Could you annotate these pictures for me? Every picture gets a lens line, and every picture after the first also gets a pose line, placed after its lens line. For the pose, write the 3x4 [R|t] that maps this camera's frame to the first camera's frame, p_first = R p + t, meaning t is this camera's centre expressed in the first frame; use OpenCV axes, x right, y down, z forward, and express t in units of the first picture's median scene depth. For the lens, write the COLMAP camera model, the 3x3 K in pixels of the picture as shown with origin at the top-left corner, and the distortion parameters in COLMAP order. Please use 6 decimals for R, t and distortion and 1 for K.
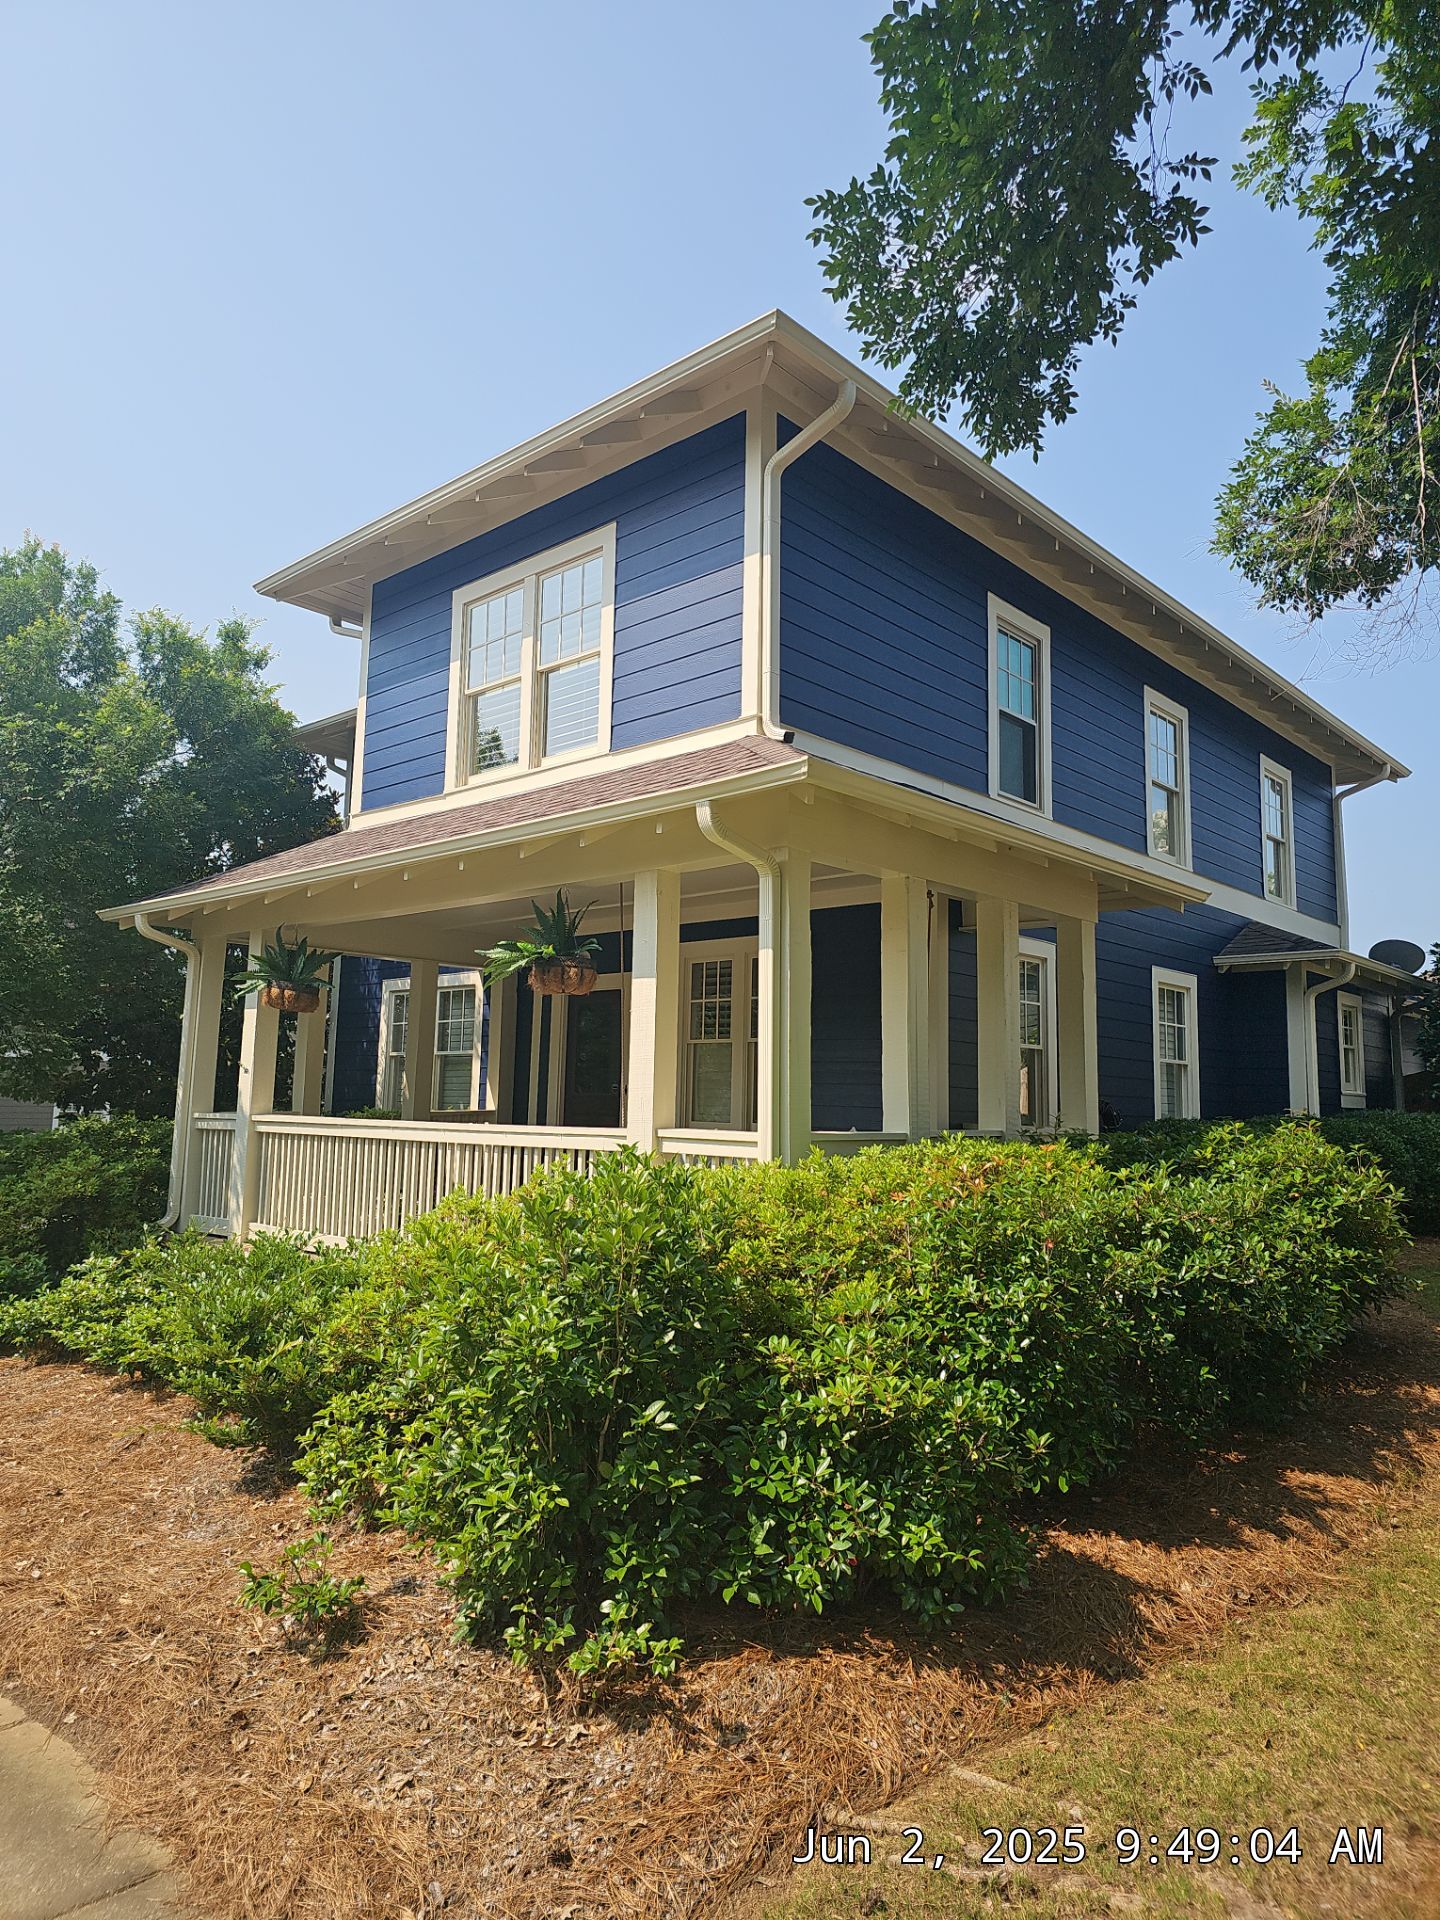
lens RADIAL K [[1288.8, 0, 720.0], [0, 1288.8, 960.0], [0, 0, 1]] dist [0.002362, -0.000431]
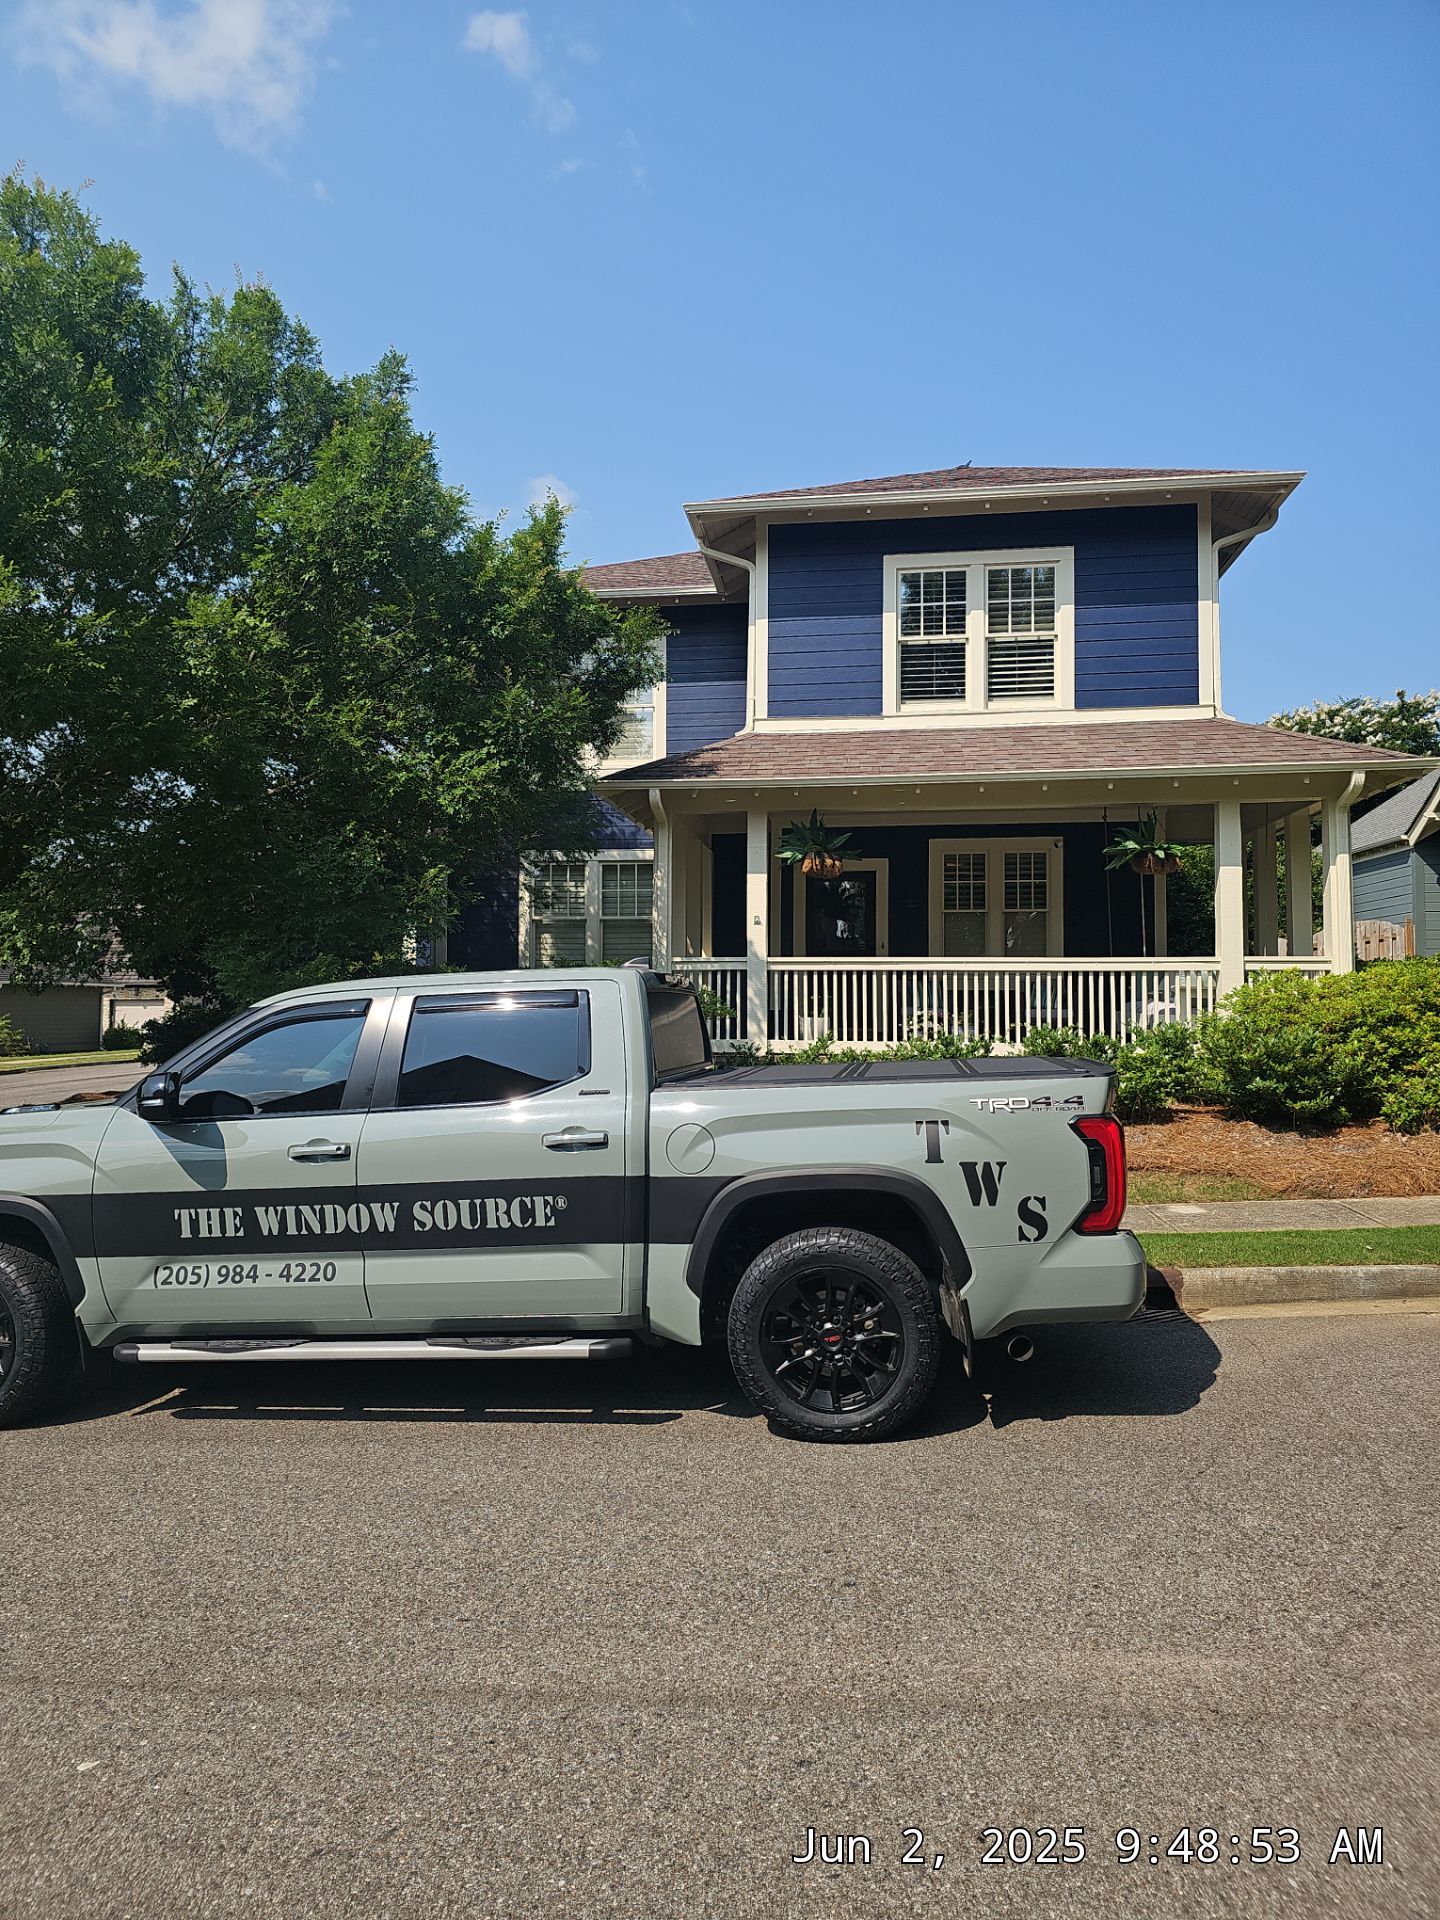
lens RADIAL K [[1288.8, 0, 720.0], [0, 1288.8, 960.0], [0, 0, 1]] dist [0.002362, -0.000431]
pose [[0.830021, 0.007375, 0.557684, -1.101607], [-0.052619, 0.996488, 0.065135, 0.043165], [-0.555245, -0.083408, 0.827494, -0.009378]]
